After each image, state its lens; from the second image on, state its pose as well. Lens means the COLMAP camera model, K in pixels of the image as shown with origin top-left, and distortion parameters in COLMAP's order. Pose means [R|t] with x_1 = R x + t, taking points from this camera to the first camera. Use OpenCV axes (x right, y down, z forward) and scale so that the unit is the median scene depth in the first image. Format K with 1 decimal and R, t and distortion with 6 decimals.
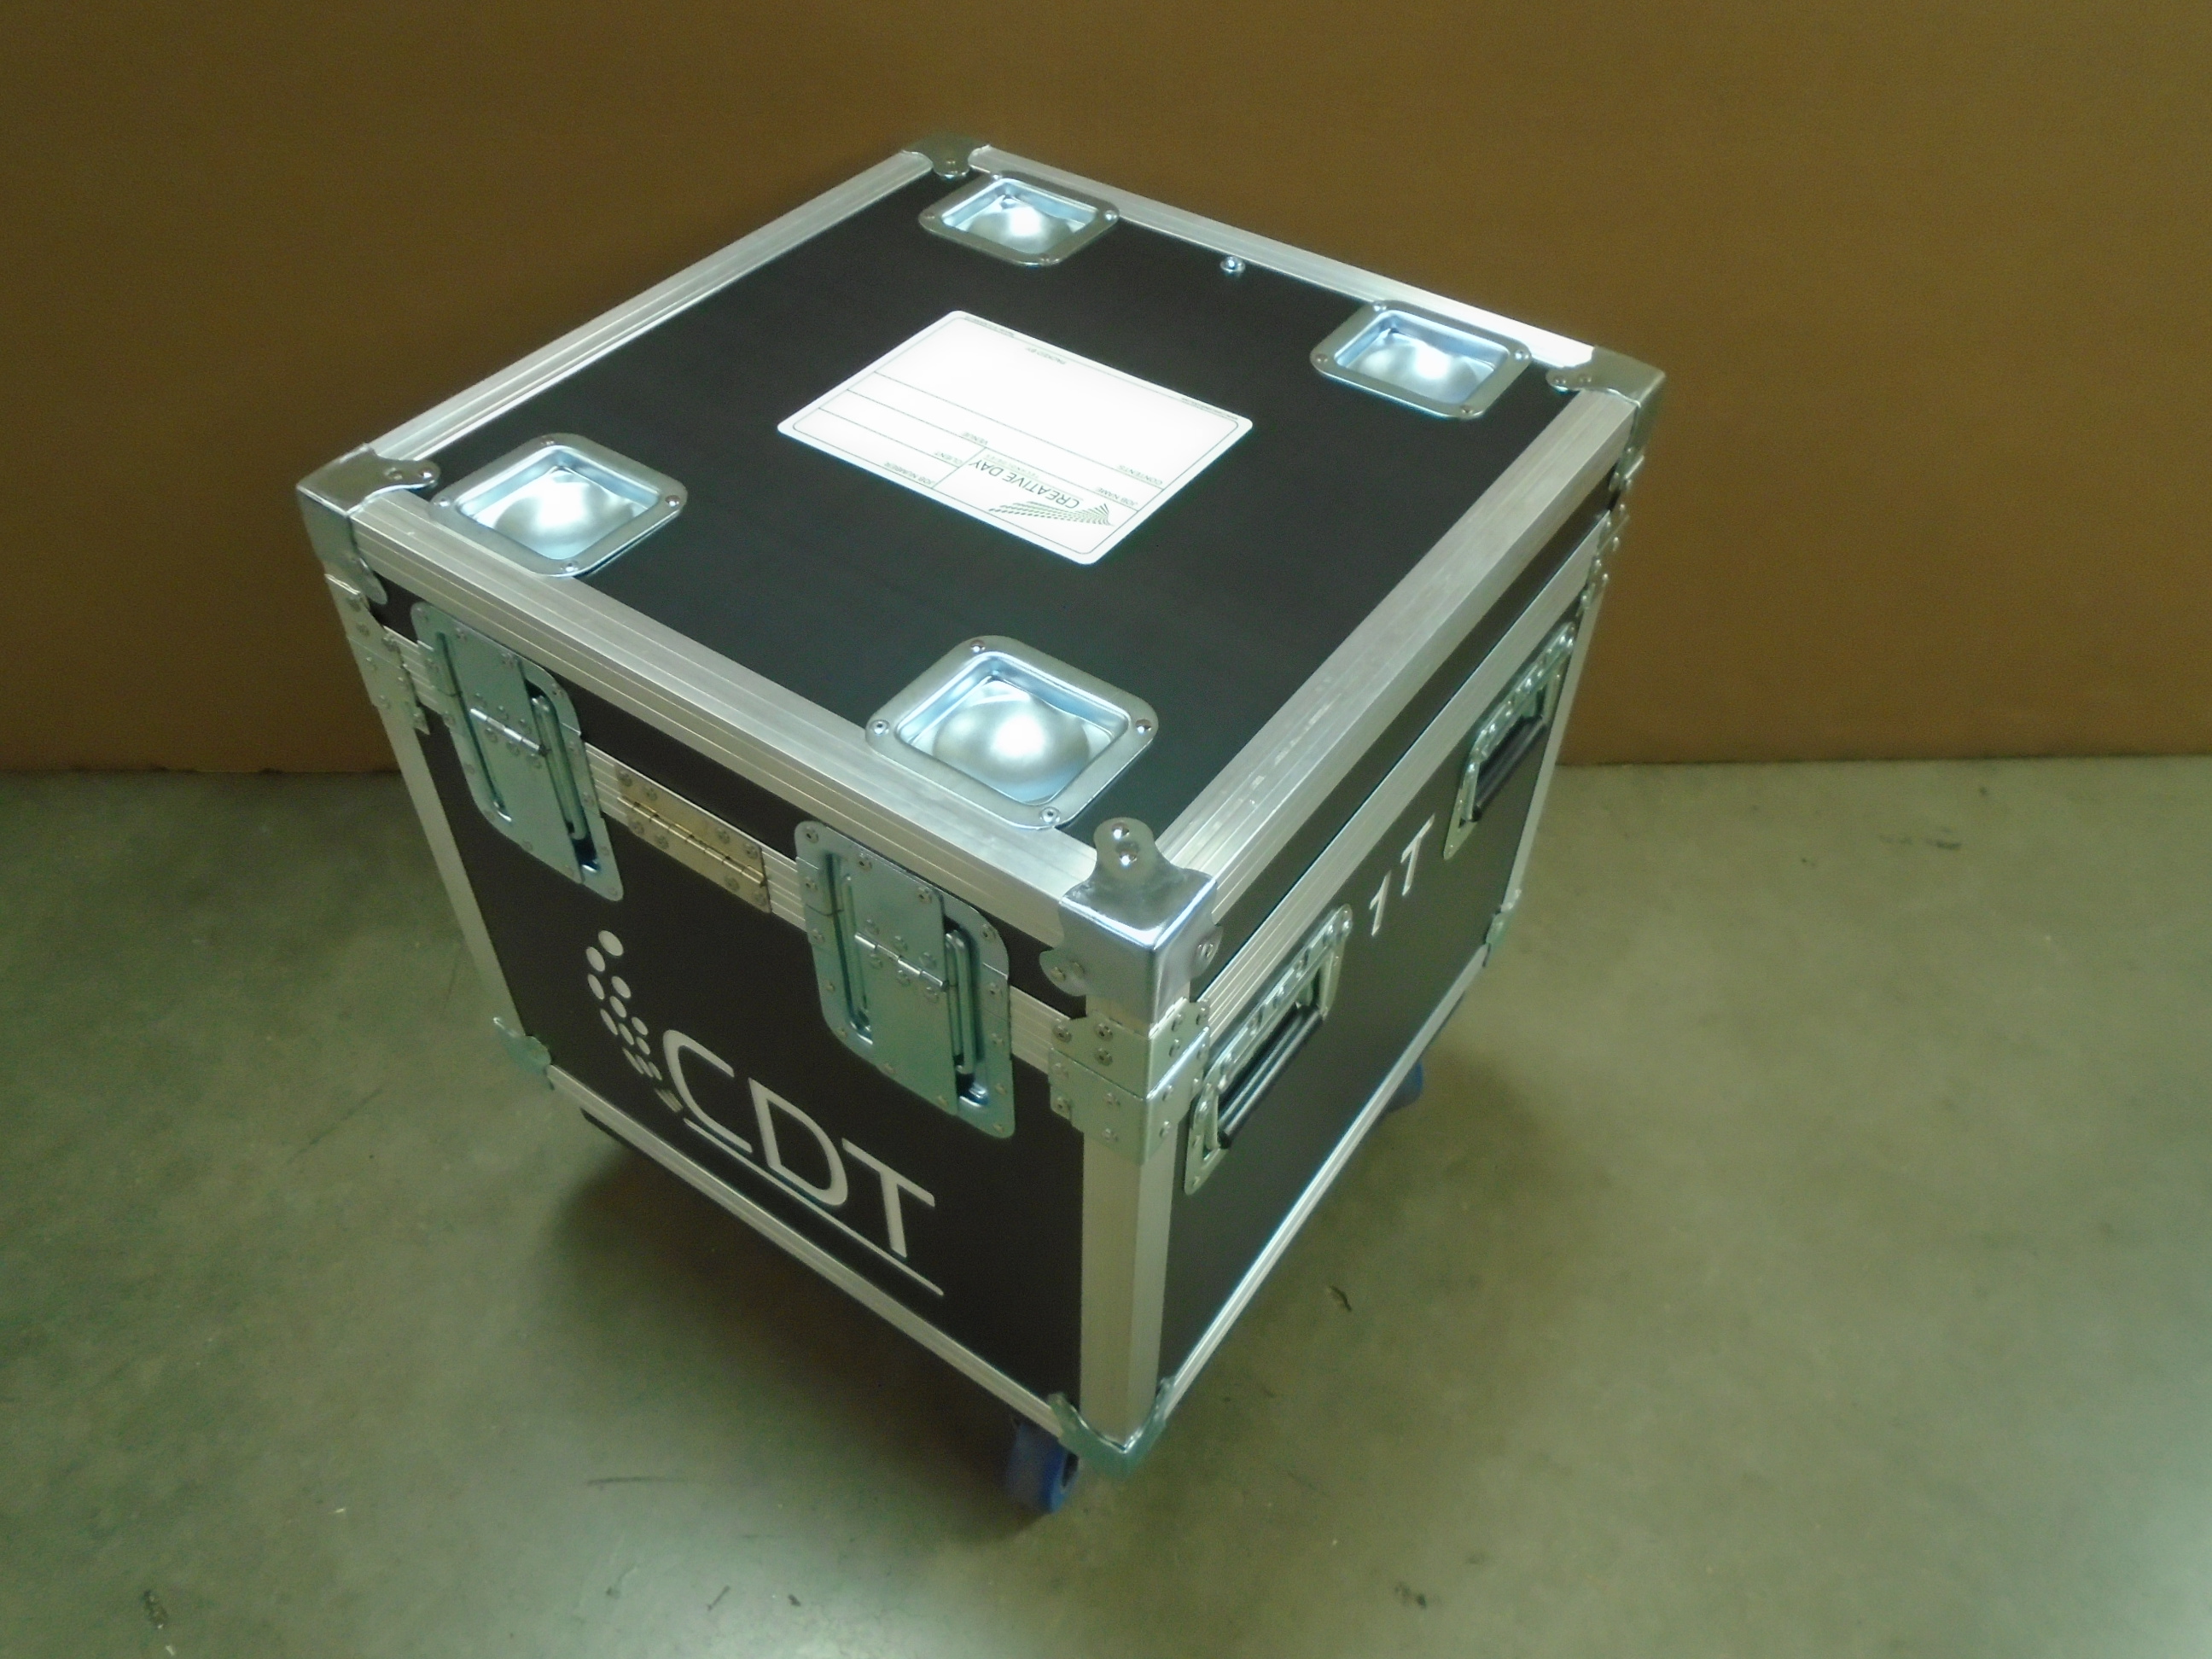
lens RADIAL K [[1706.1, 0, 1107.1], [0, 1706.1, 814.8], [0, 0, 1]] dist [-0.009331, 0.001789]
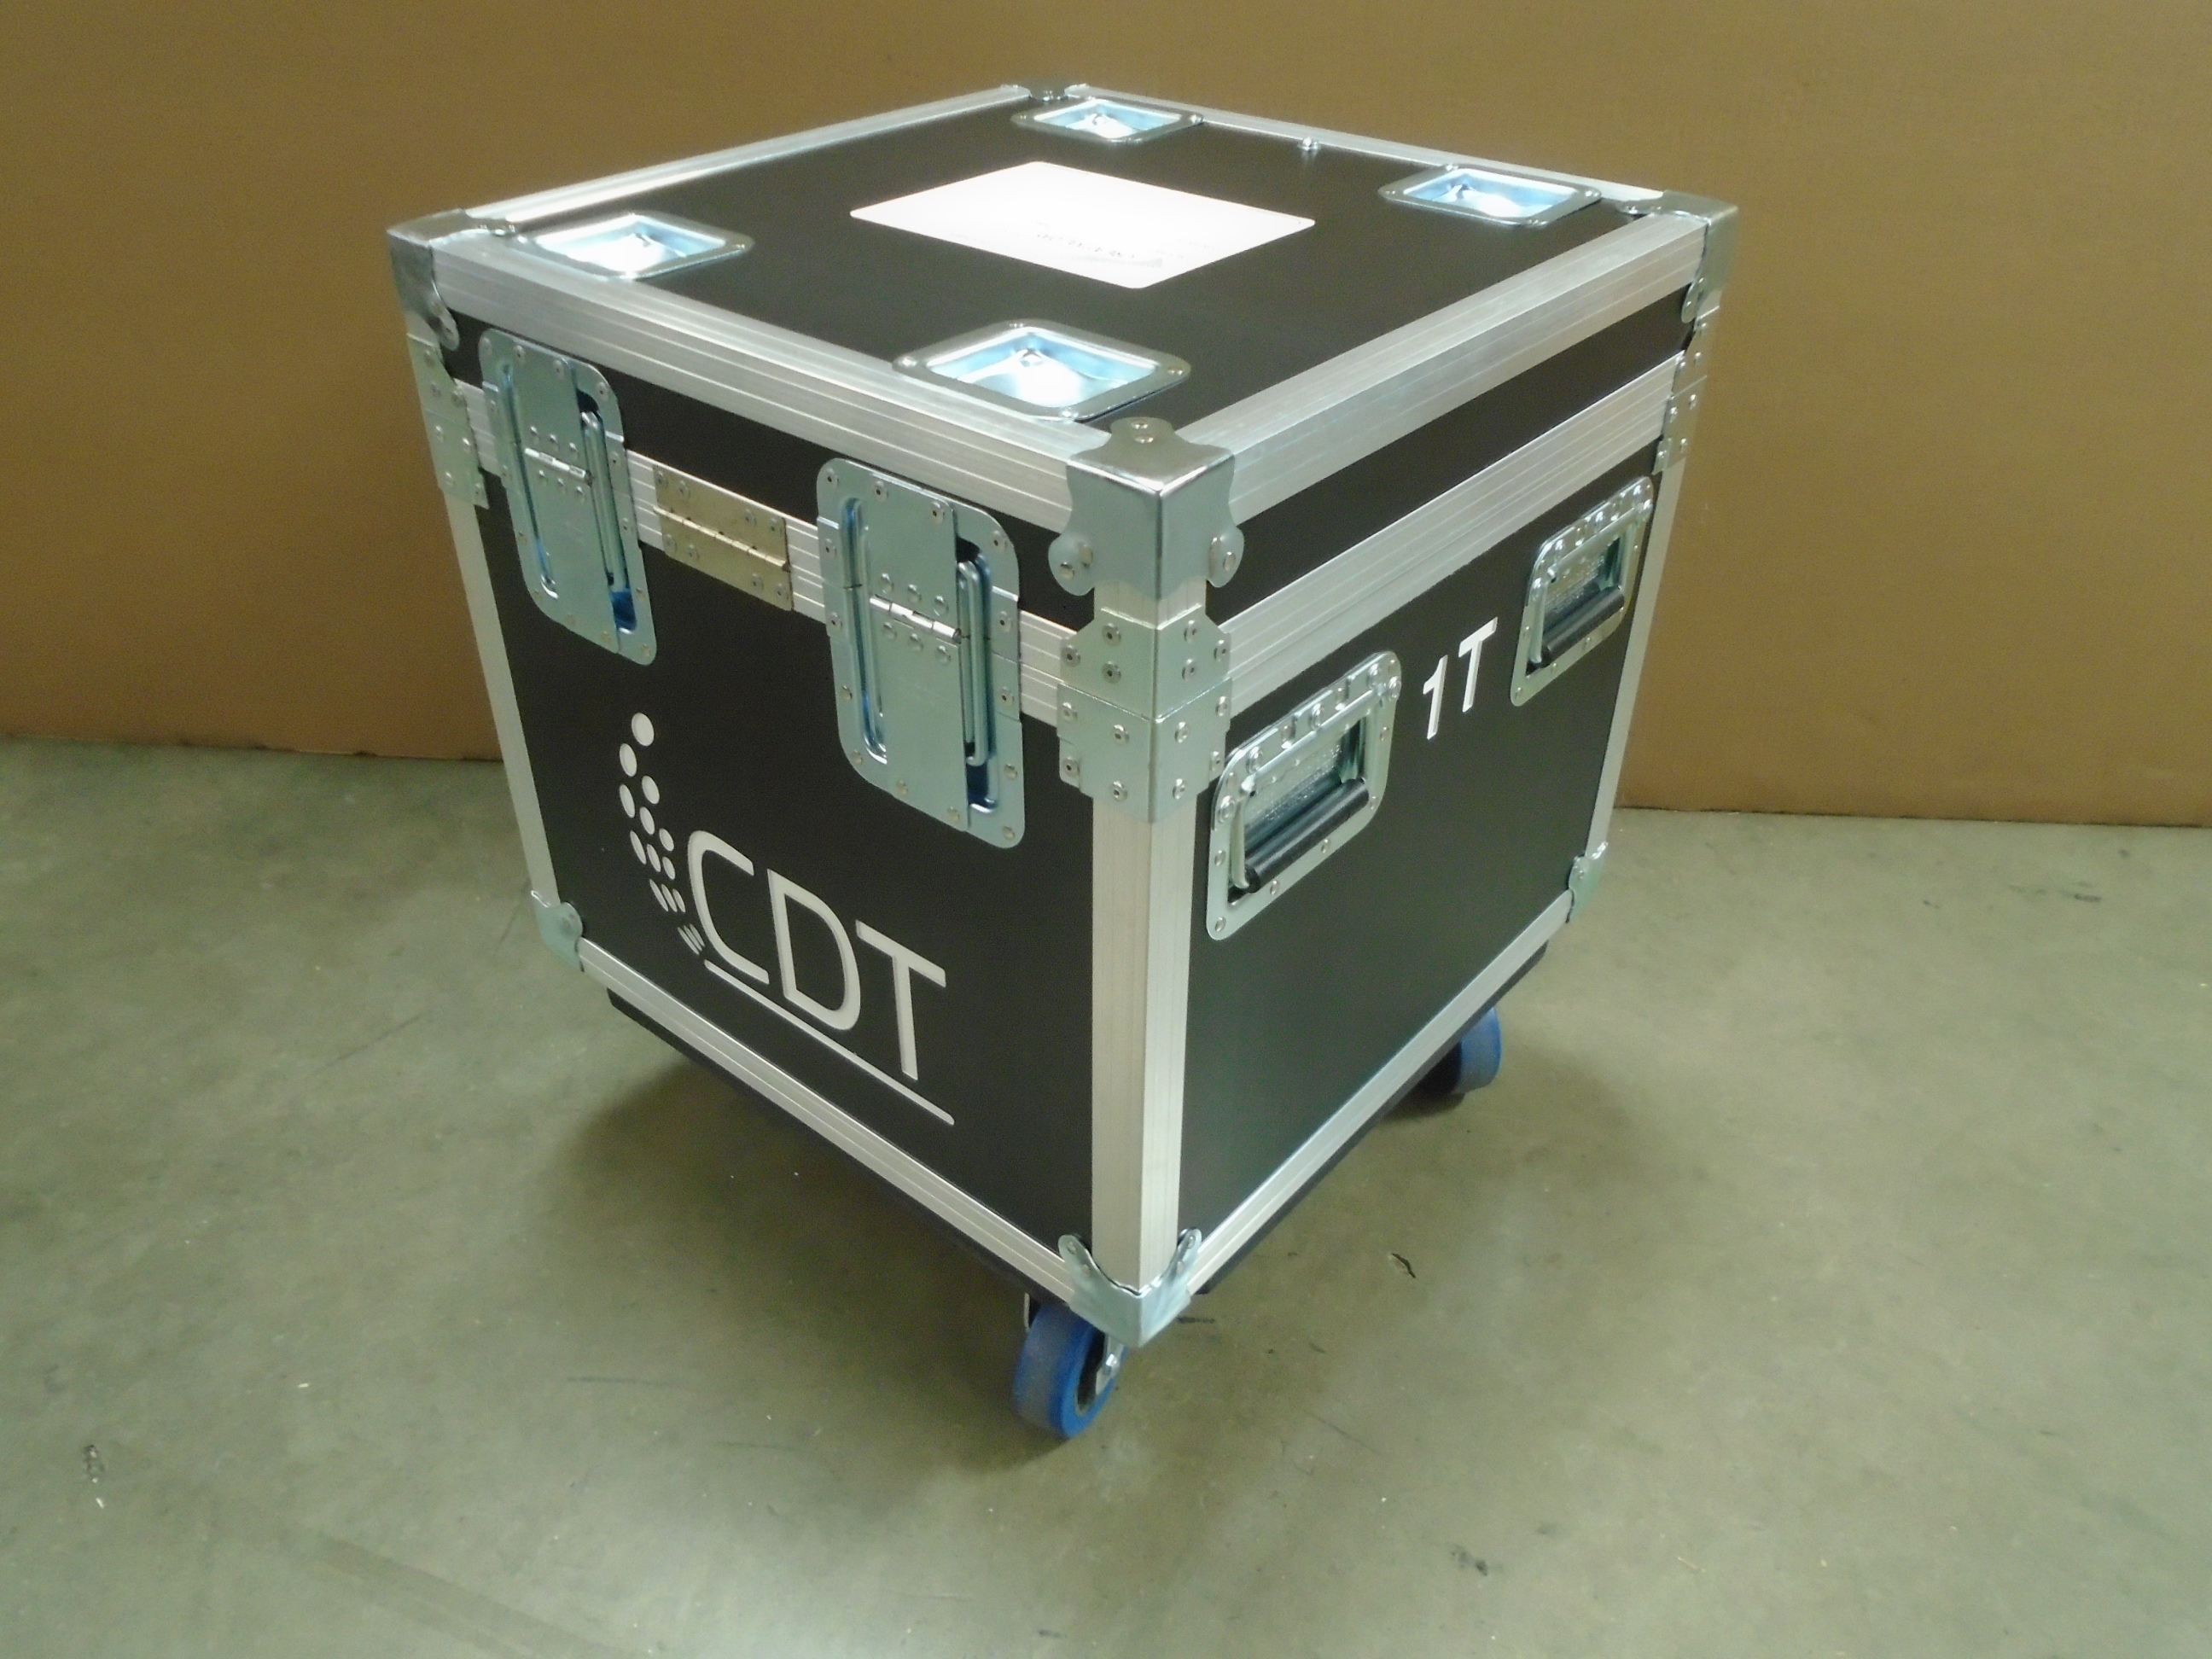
lens RADIAL K [[1706.4, 0, 1104.2], [0, 1706.4, 815.3], [0, 0, 1]] dist [-0.007580, -0.002177]
pose [[0.995842, 0.040607, -0.081548, 0.048879], [-0.055713, 0.979713, -0.192506, 0.266403], [0.072077, 0.196249, 0.977902, 0.063815]]
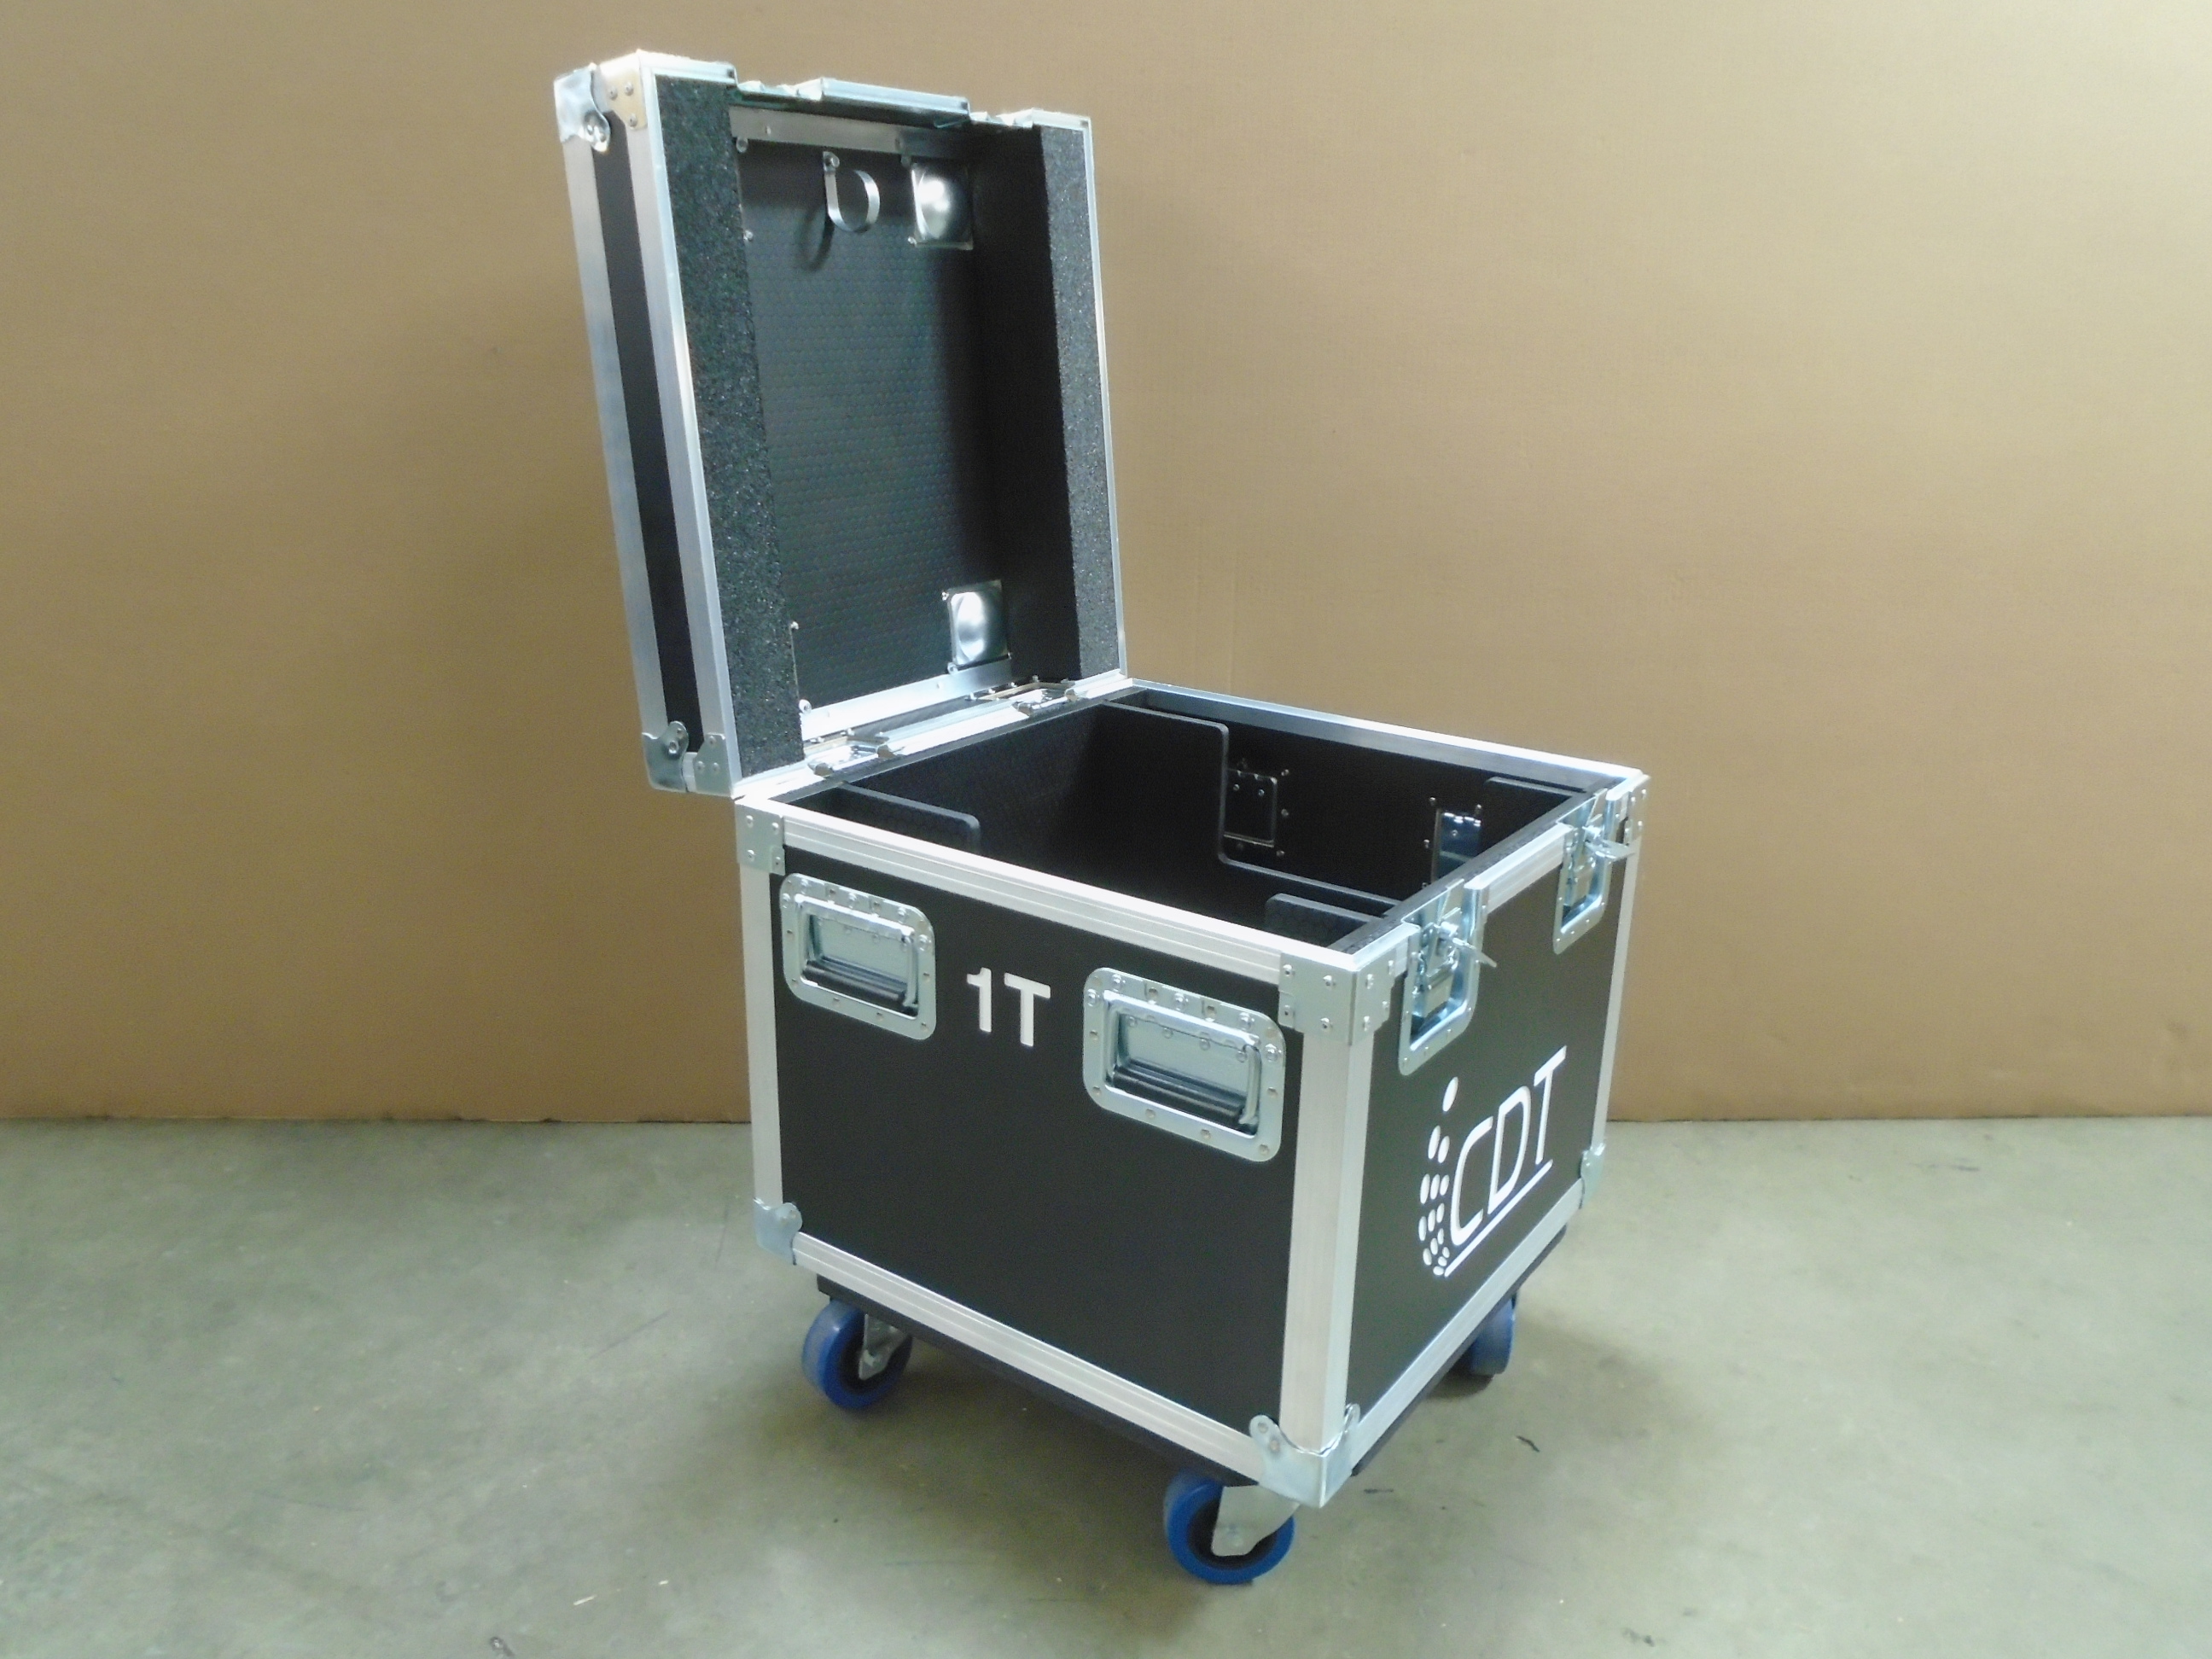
lens RADIAL K [[1702.6, 0, 1103.9], [0, 1702.6, 817.0], [0, 0, 1]] dist [-0.014026, 0.003955]
pose [[0.999795, -0.003318, 0.019987, -0.190537], [0.012221, 0.885578, -0.464330, 0.498537], [-0.016160, 0.464479, 0.885436, -0.218481]]
